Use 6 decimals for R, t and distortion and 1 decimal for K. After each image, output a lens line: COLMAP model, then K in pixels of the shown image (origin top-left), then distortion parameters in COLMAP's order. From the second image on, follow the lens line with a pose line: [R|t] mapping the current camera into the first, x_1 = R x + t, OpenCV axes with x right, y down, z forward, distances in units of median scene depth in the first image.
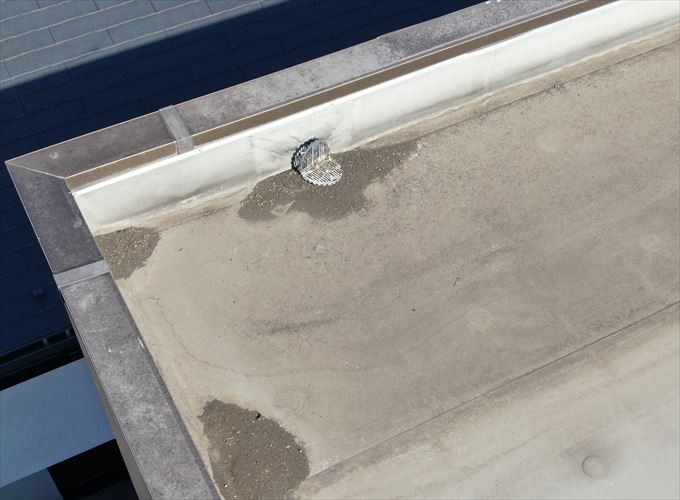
lens RADIAL K [[996.7, 0, 340.4], [0, 996.7, 250.1], [0, 0, 1]] dist [0.017782, 0.000000]
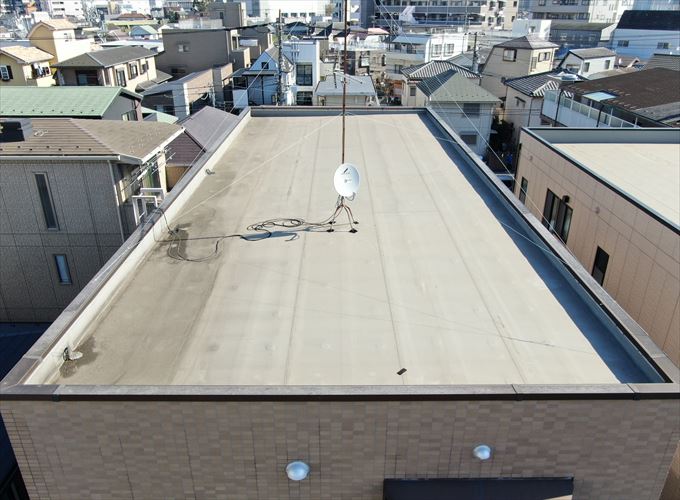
lens RADIAL K [[540.7, 0, 340.4], [0, 540.7, 250.8], [0, 0, 1]] dist [-0.007586, -0.004677]
pose [[0.464406, -0.358100, 0.809995, -0.821626], [0.662825, 0.747122, -0.049724, 0.281126], [-0.587358, 0.559977, 0.584325, -0.527909]]
